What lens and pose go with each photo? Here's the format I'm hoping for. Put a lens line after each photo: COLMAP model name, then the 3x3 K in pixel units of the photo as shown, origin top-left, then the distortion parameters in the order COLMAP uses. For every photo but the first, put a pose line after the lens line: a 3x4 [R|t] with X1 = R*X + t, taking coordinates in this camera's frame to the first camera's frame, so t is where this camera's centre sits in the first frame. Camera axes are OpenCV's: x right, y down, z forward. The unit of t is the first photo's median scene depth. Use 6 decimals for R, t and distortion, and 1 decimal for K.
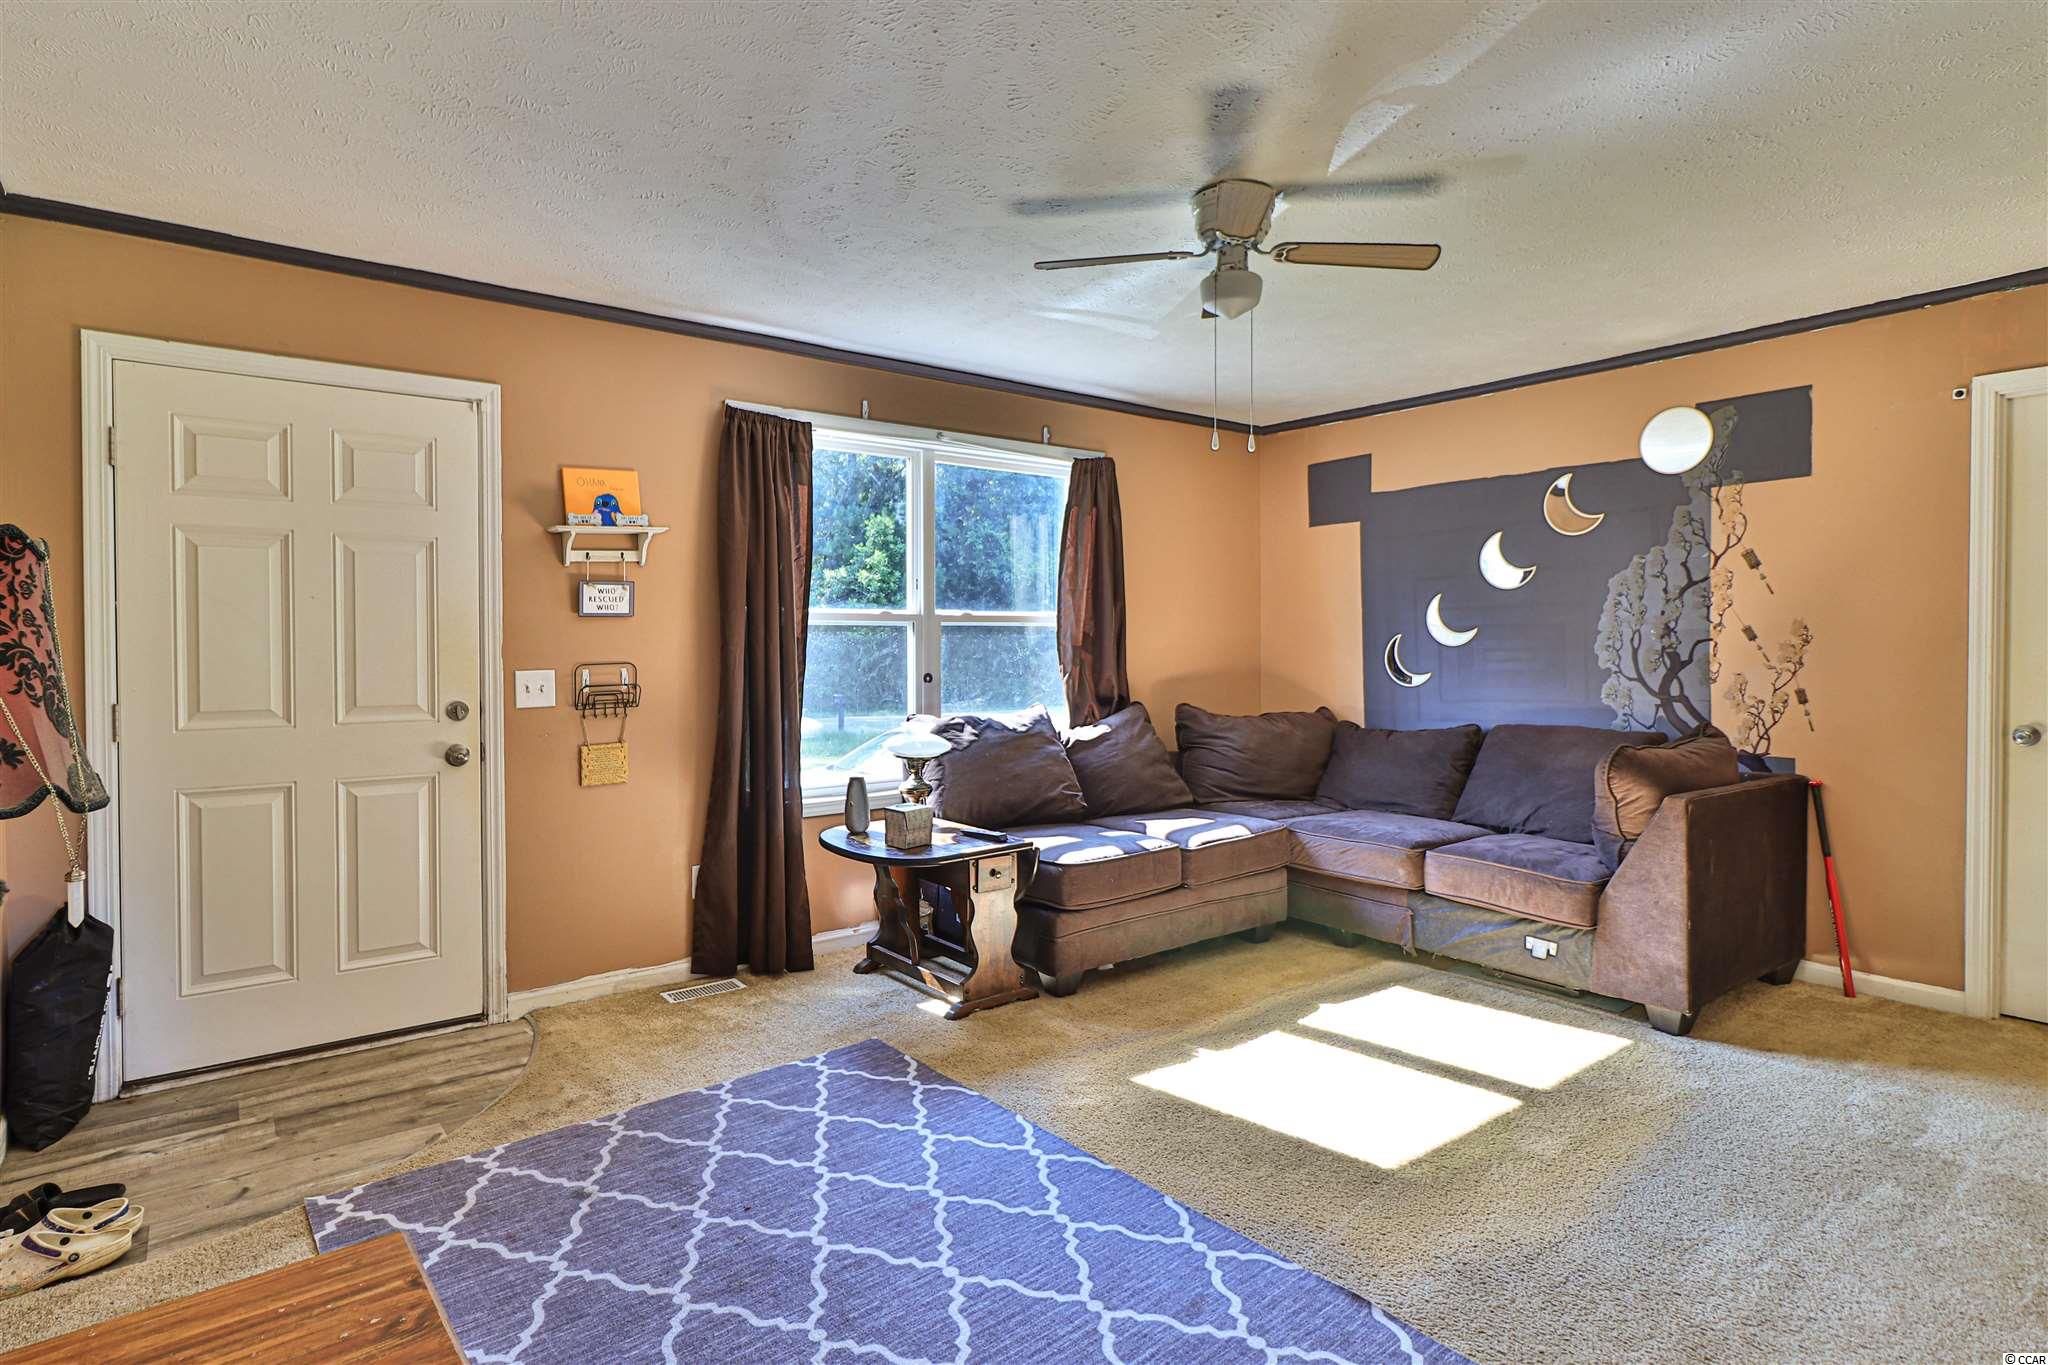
lens RADIAL K [[1072.3, 0, 1010.0], [0, 1072.3, 669.7], [0, 0, 1]] dist [0.004176, -0.001753]
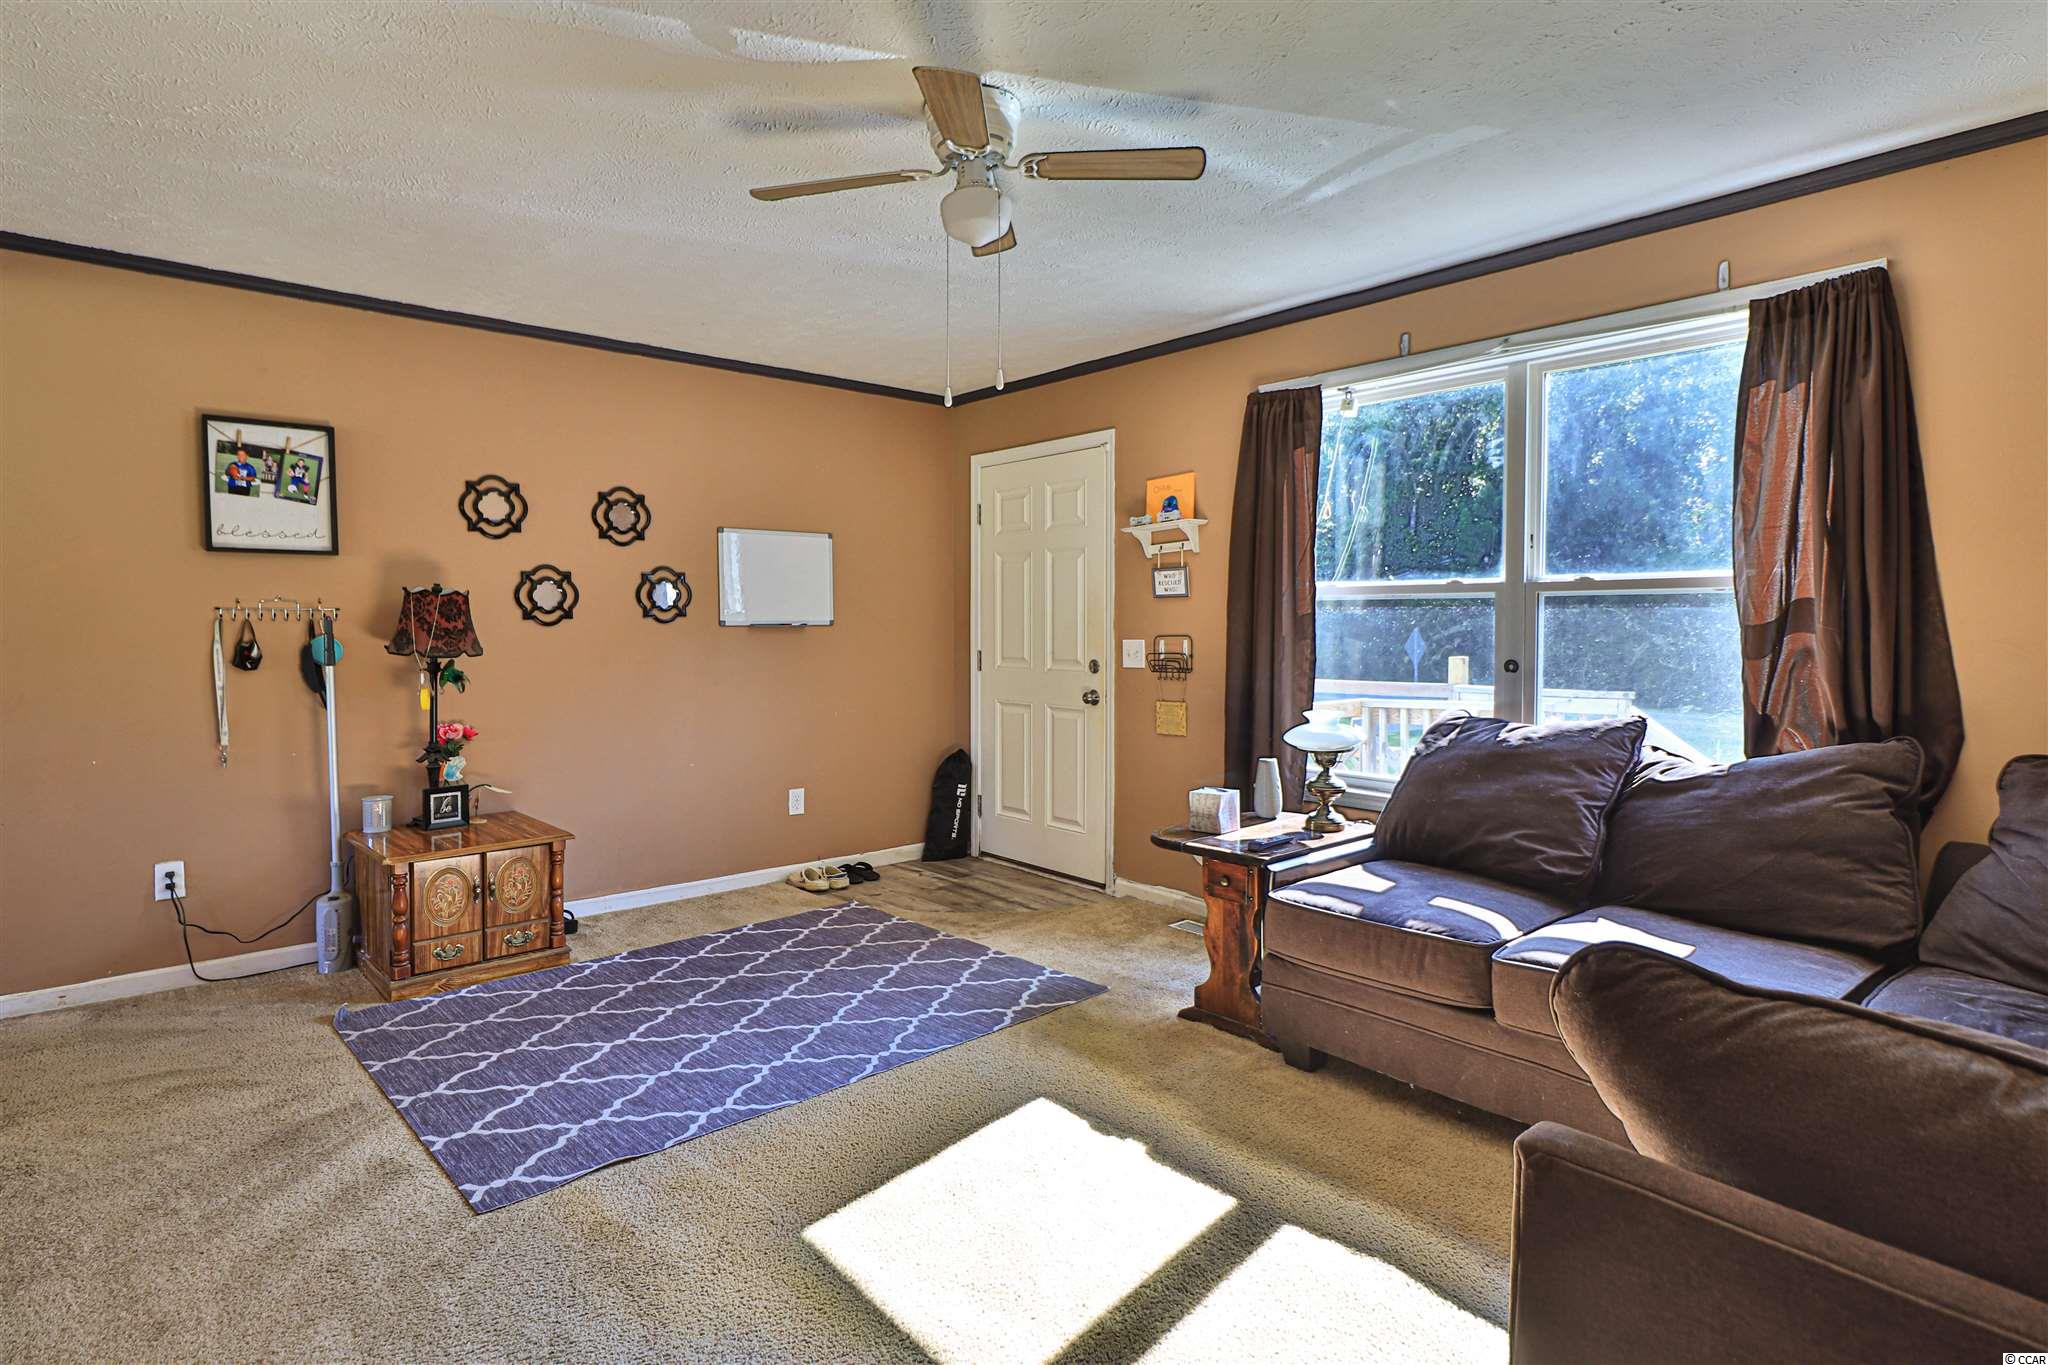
lens RADIAL K [[1072.3, 0, 996.7], [0, 1072.3, 668.4], [0, 0, 1]] dist [0.004176, -0.001753]
pose [[0.034104, 0.046582, -0.998332, 0.836256], [-0.028294, 0.998558, 0.045626, -0.018805], [0.999018, 0.026691, 0.035373, 0.761327]]
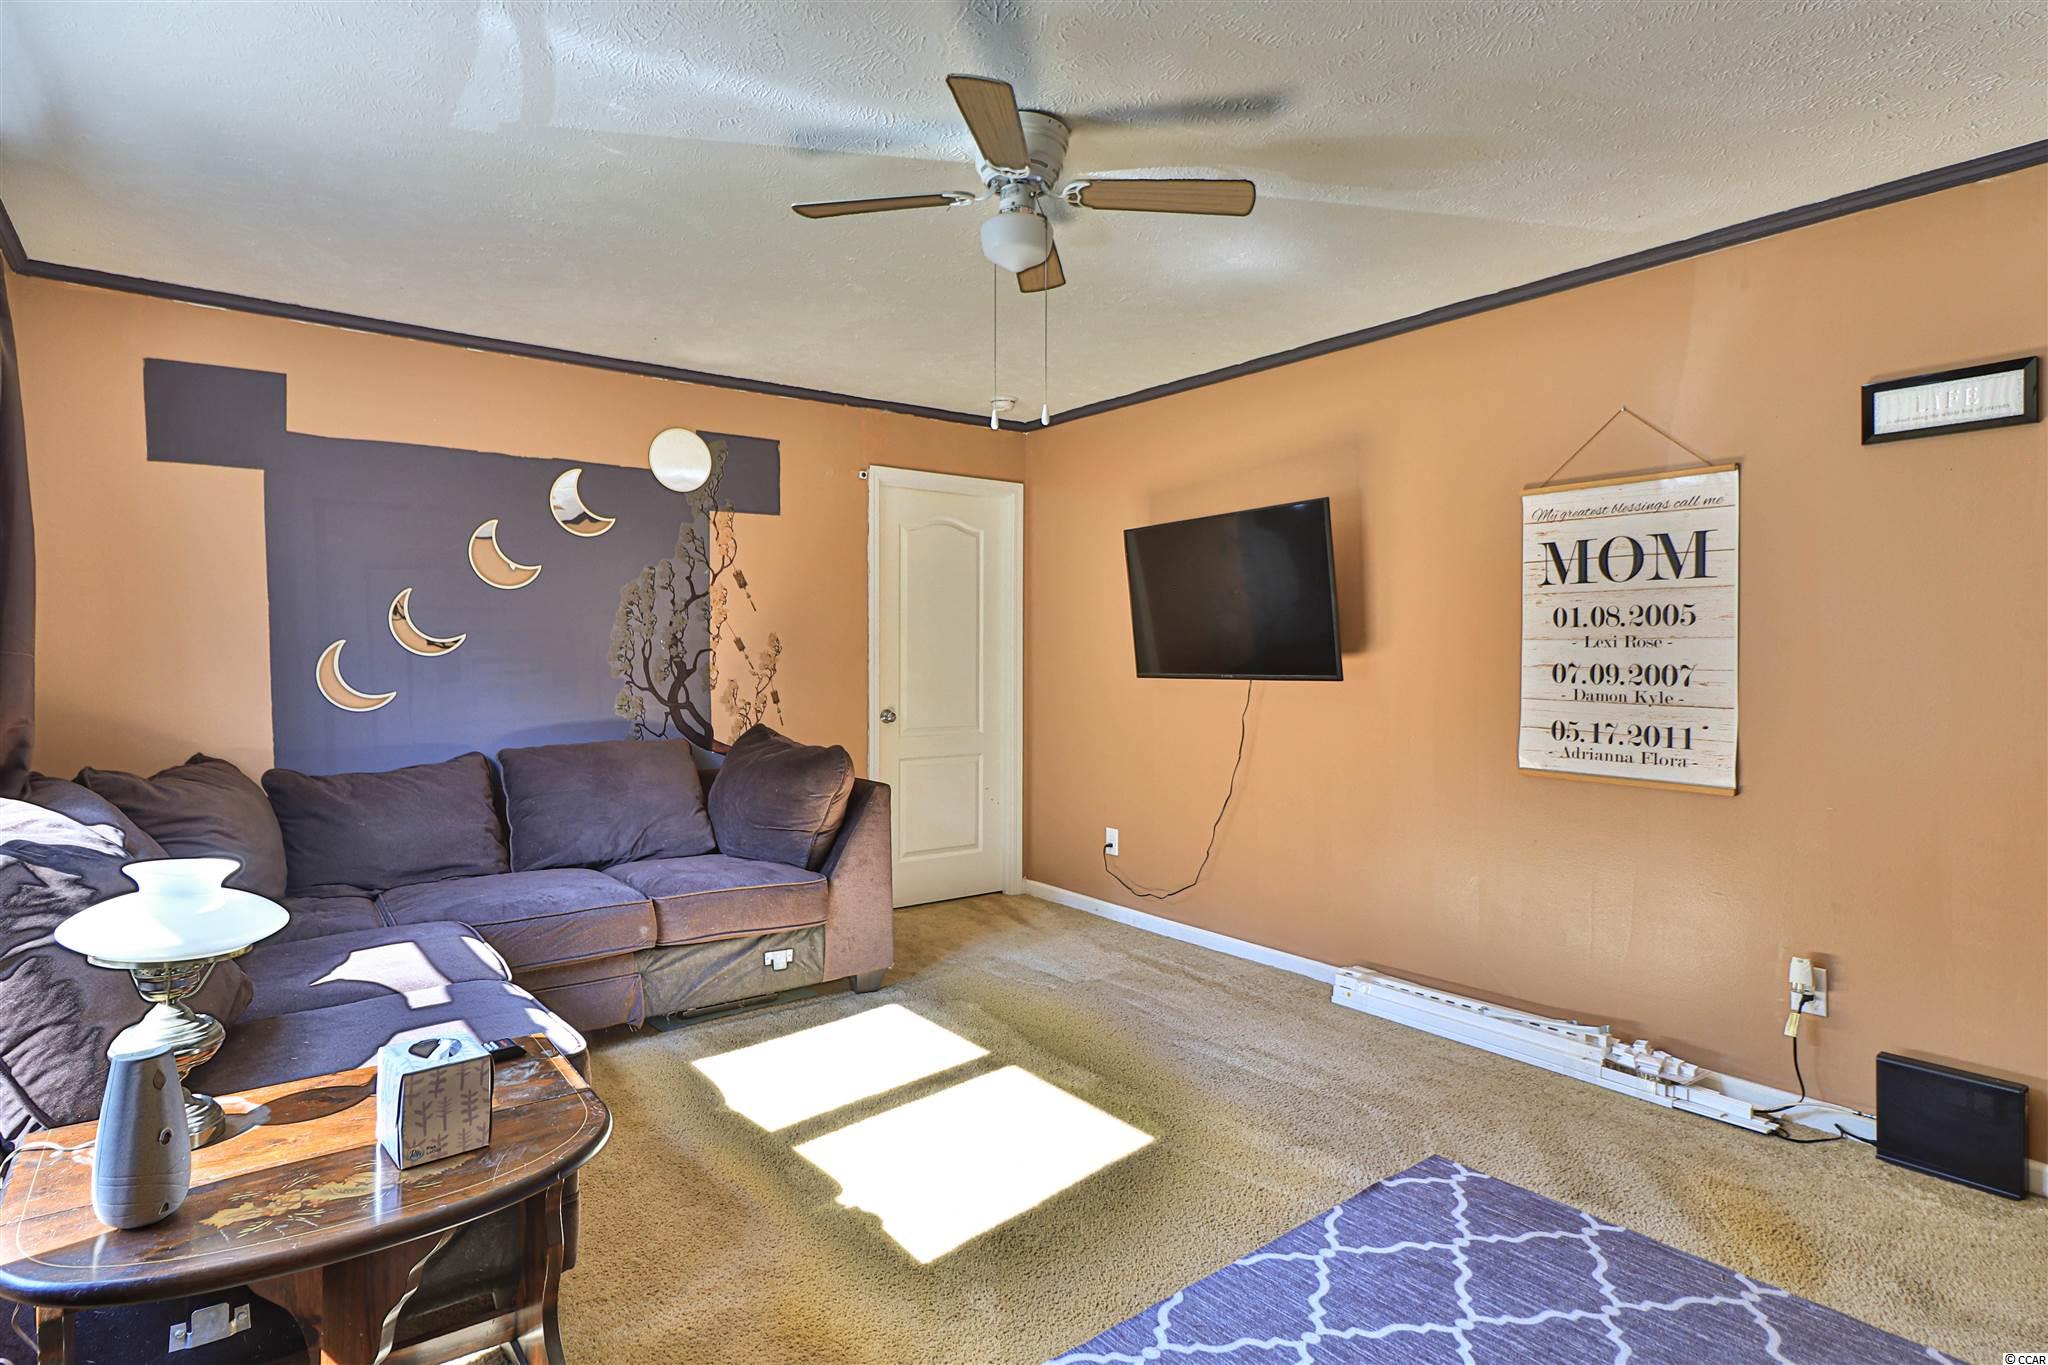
lens RADIAL K [[1072.3, 0, 1032.5], [0, 1072.3, 665.1], [0, 0, 1]] dist [0.004176, -0.001753]
pose [[0.003979, -0.009797, 0.999944, -0.496289], [0.023949, 0.999666, 0.009699, -0.017119], [-0.999705, 0.023909, 0.004212, 0.758360]]
